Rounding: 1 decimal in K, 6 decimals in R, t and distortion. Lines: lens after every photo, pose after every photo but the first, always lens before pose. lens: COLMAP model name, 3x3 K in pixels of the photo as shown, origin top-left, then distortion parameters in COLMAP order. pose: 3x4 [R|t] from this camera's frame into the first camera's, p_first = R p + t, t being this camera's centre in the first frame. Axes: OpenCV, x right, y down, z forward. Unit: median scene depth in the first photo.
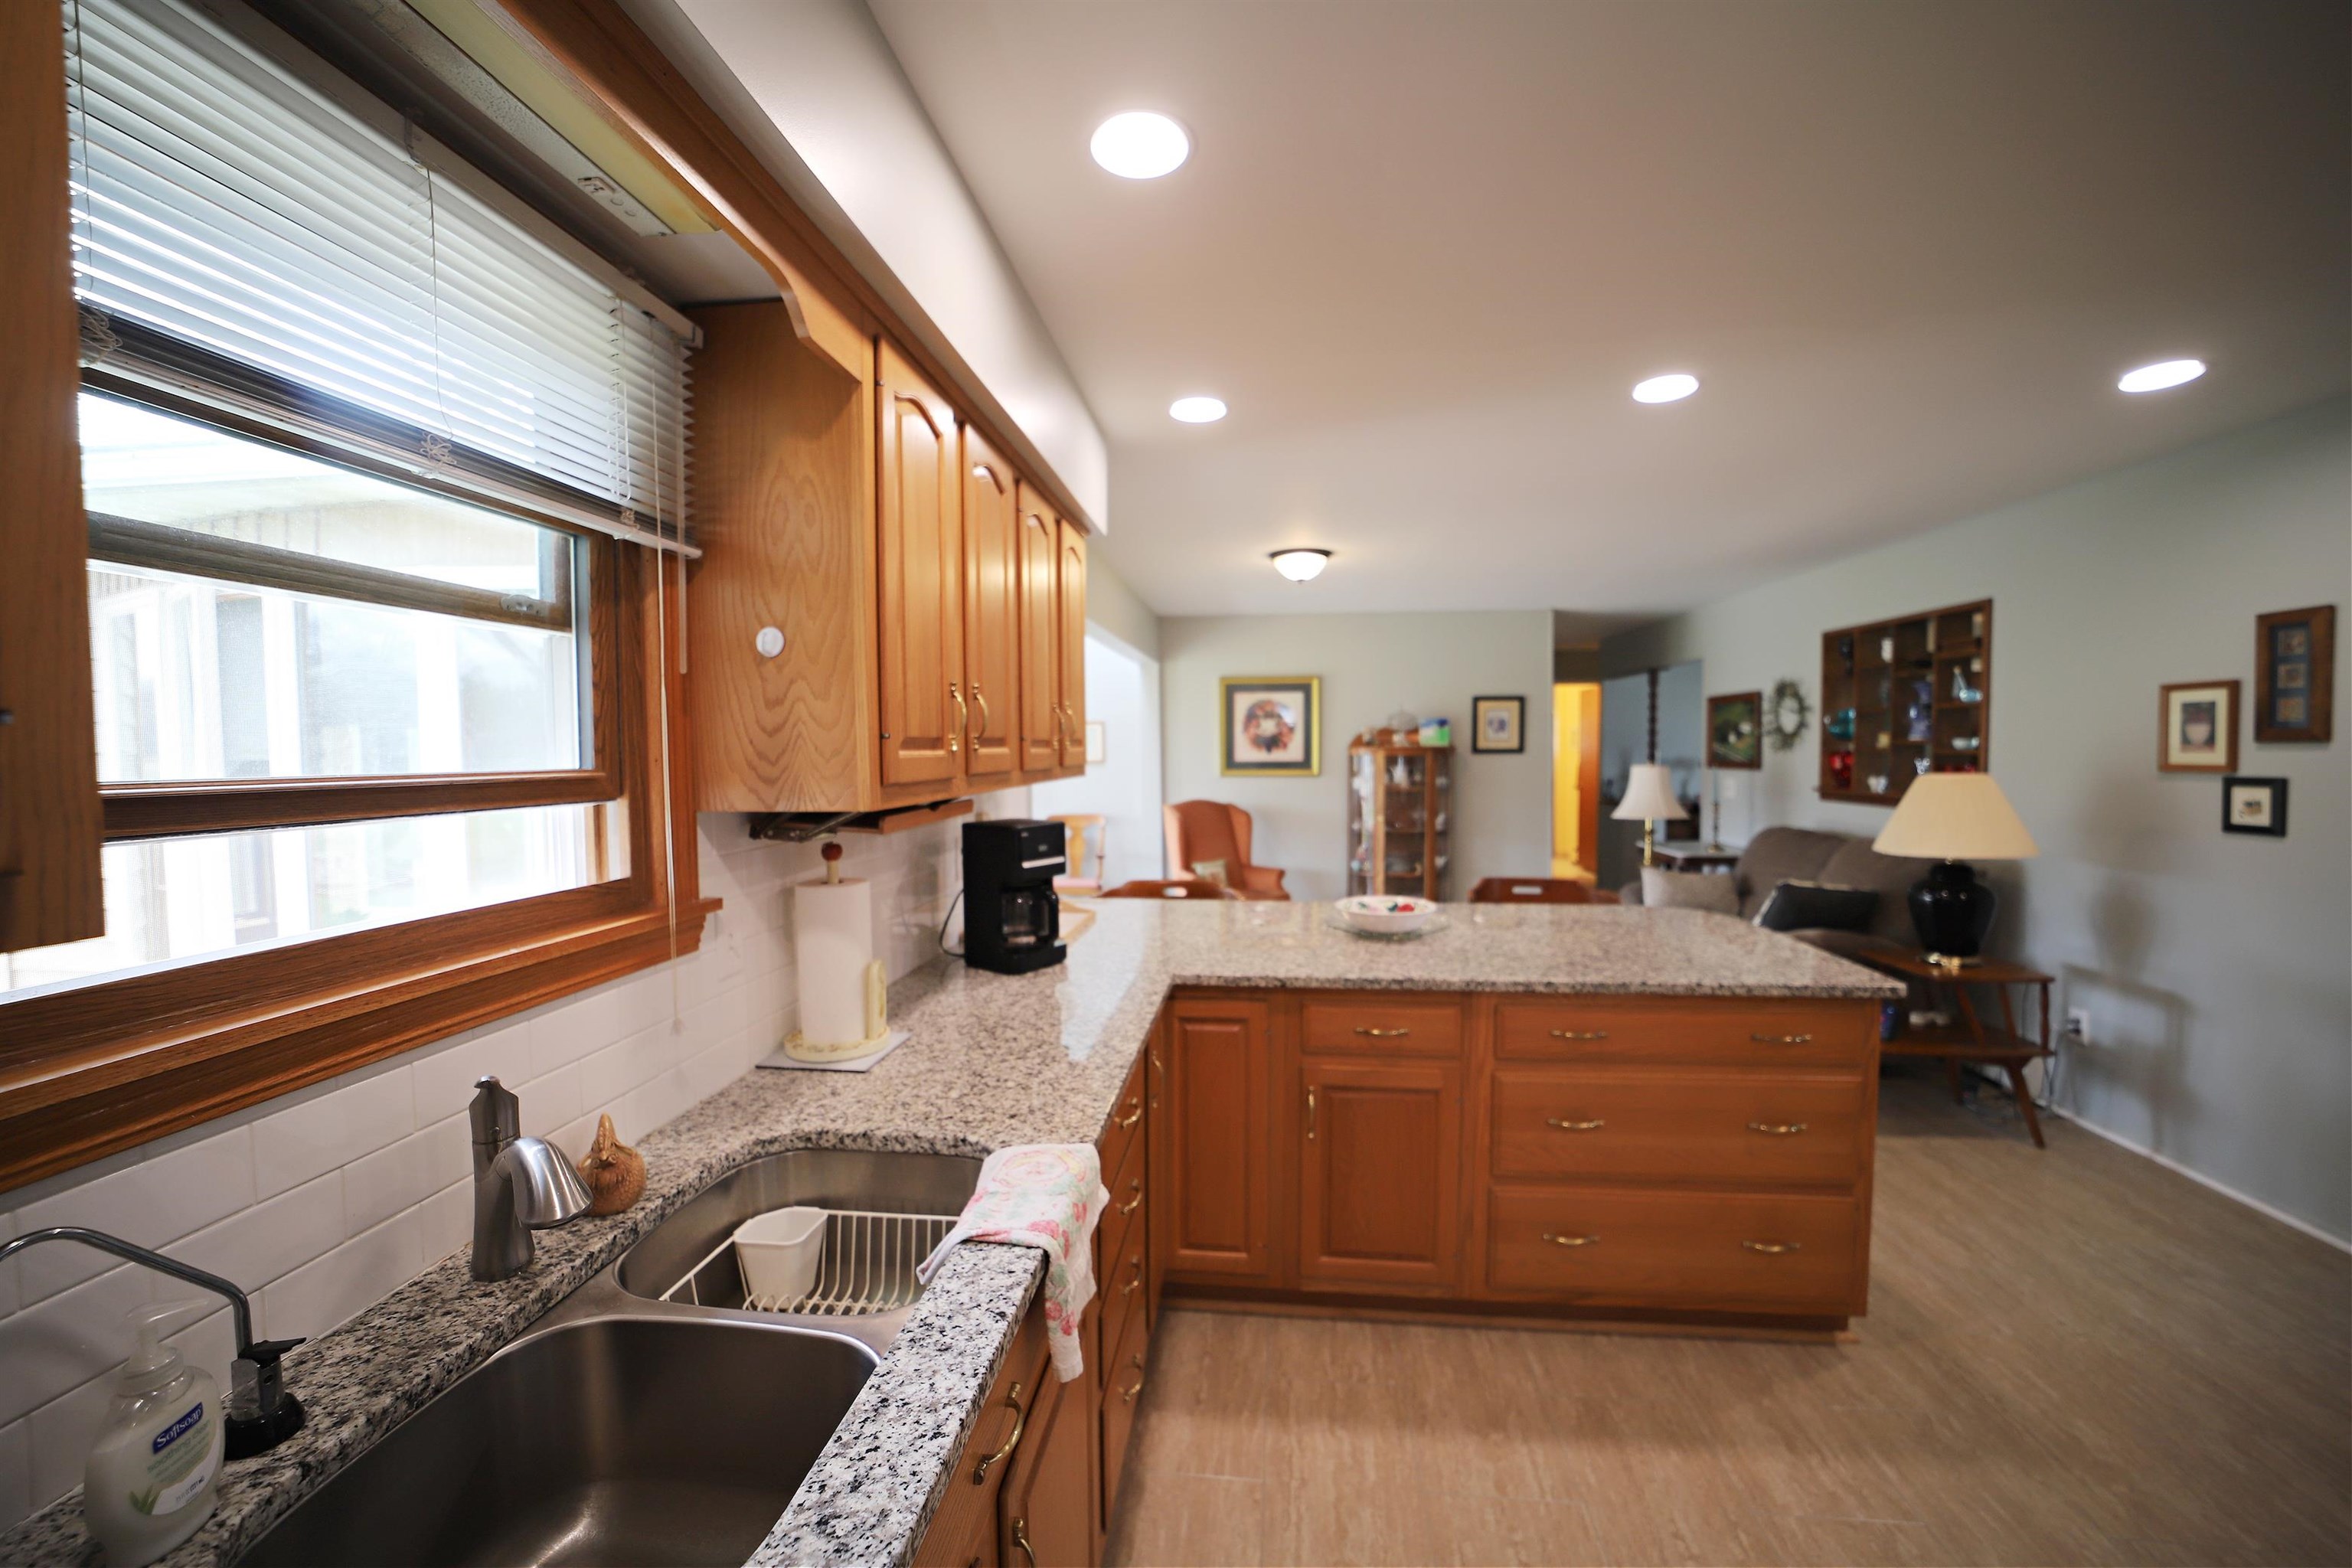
lens RADIAL K [[911.1, 0, 1176.0], [0, 911.1, 784.0], [0, 0, 1]] dist [-0.021221, 0.000189]
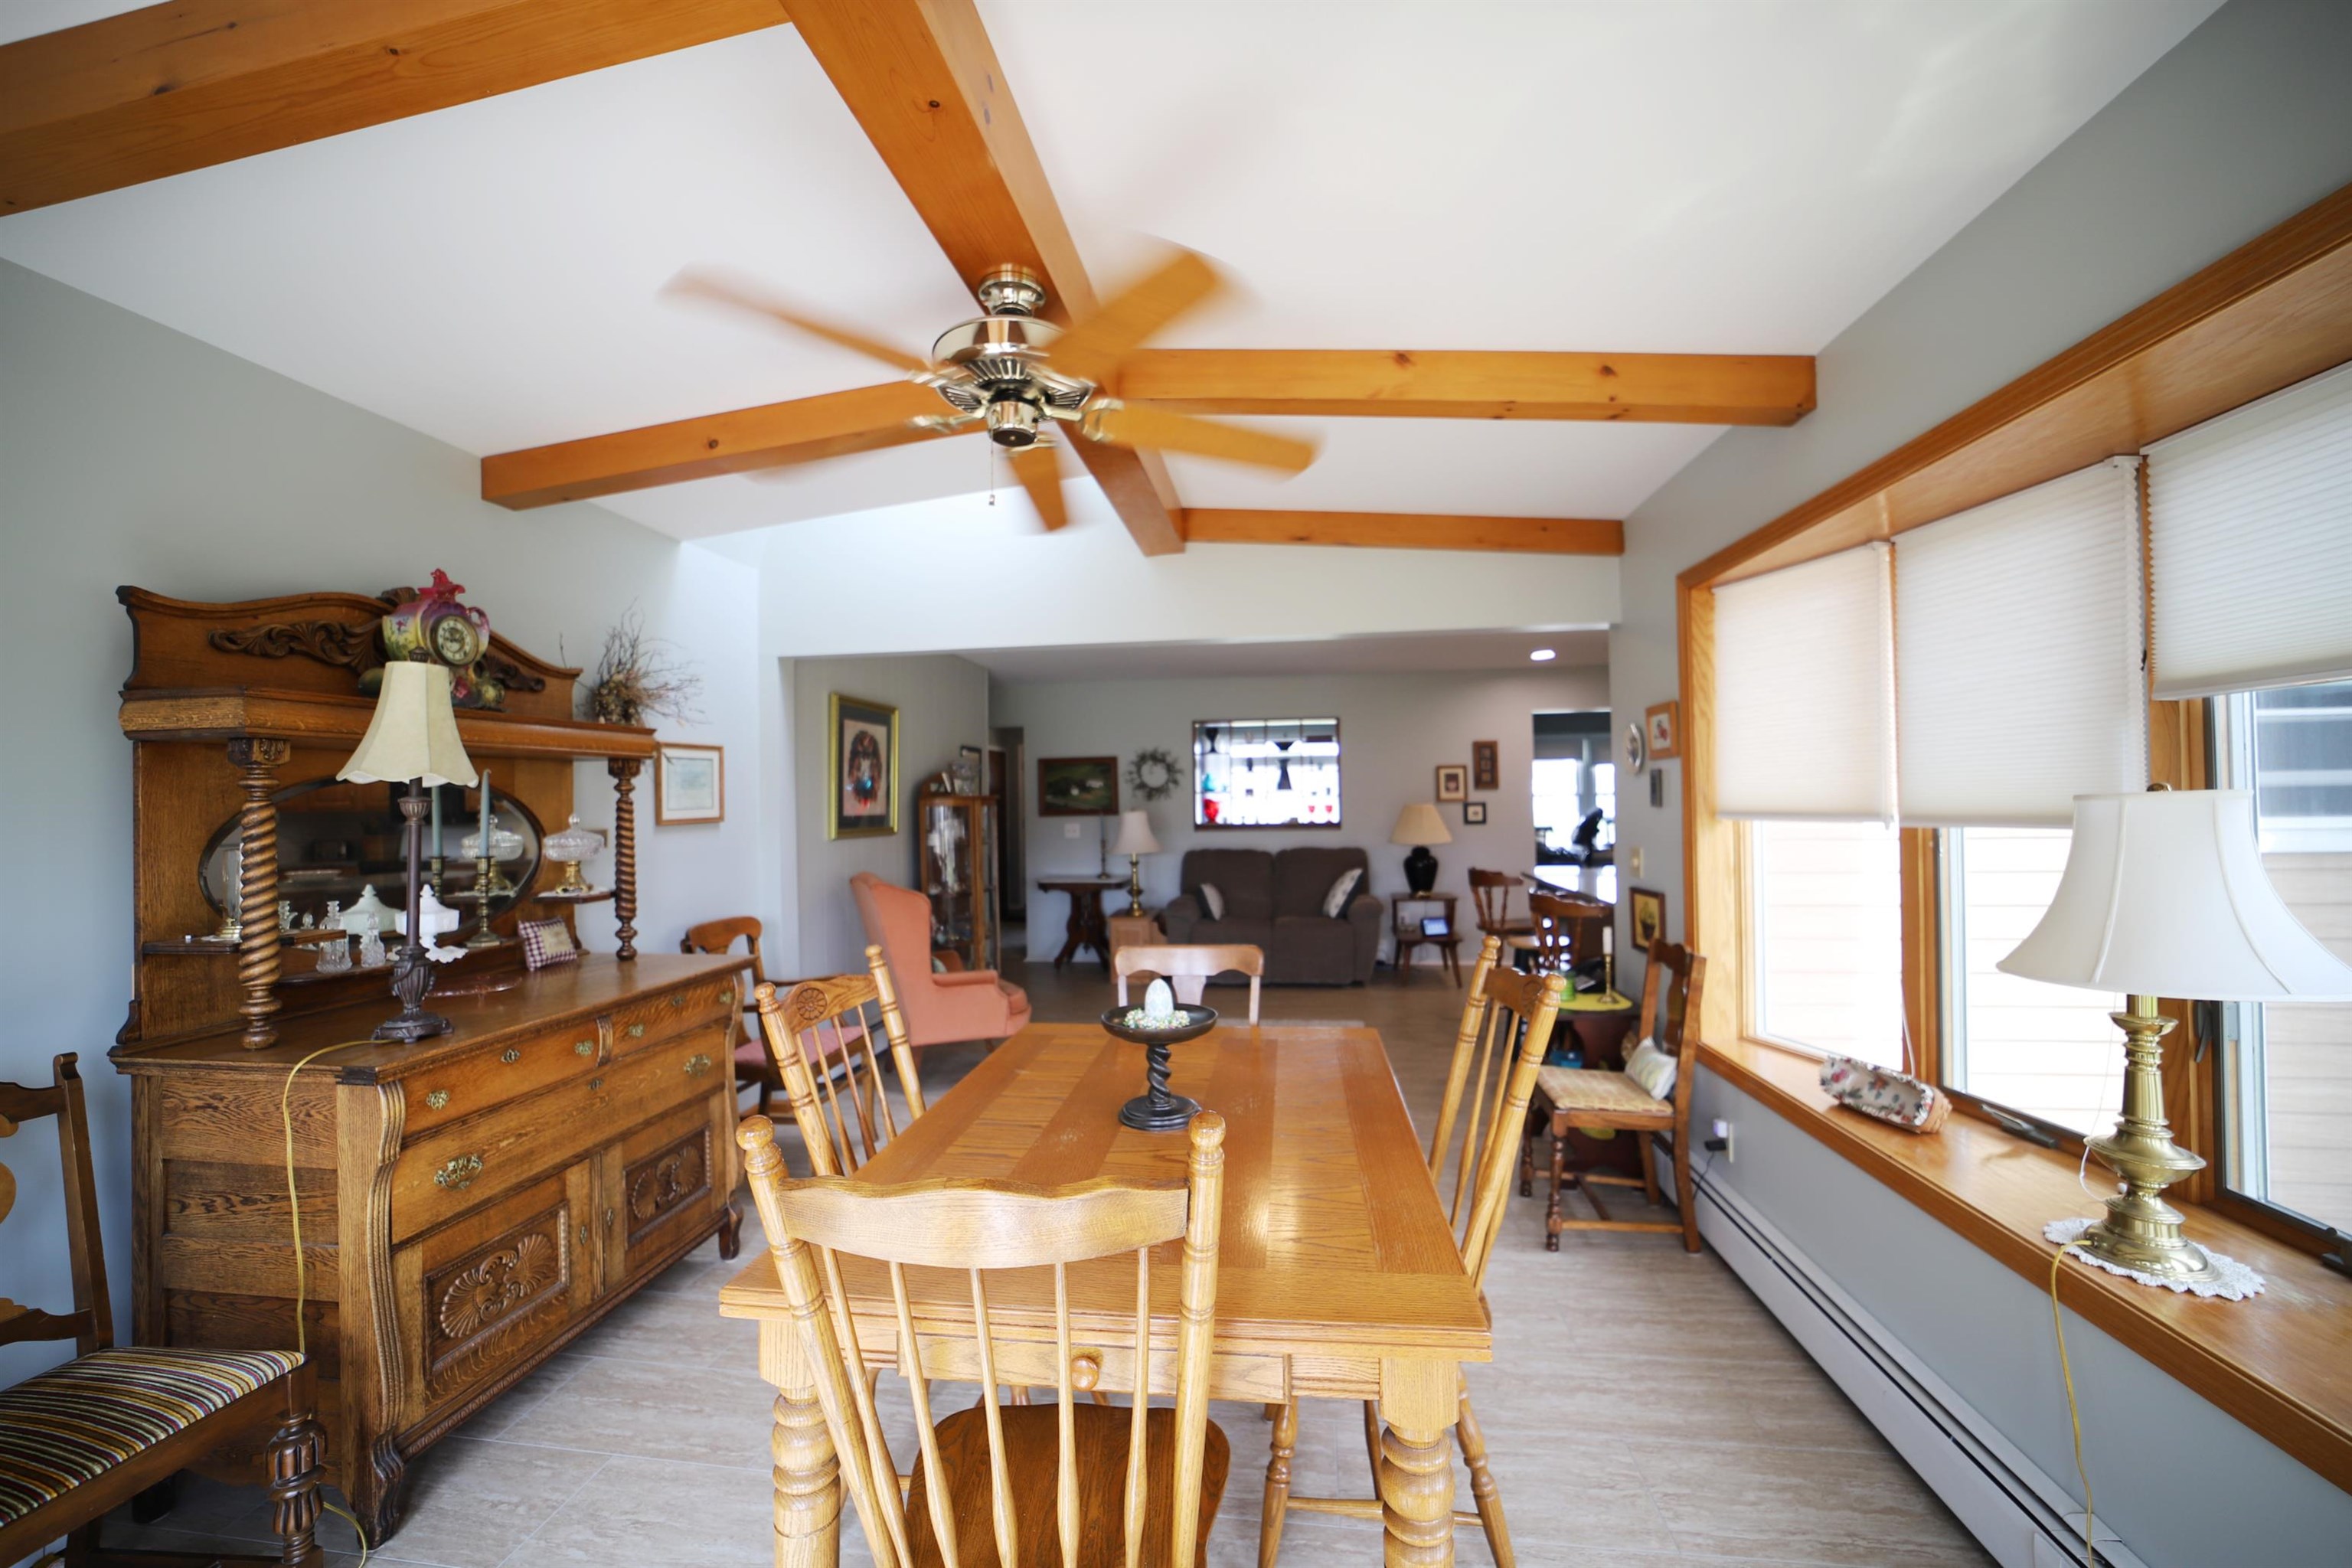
lens RADIAL K [[911.1, 0, 1176.0], [0, 911.1, 784.0], [0, 0, 1]] dist [-0.021221, 0.000189]
pose [[0.020598, 0.015570, 0.999667, -1.426583], [0.057321, 0.998216, -0.016729, -0.062890], [-0.998143, 0.057647, 0.019668, 1.695255]]
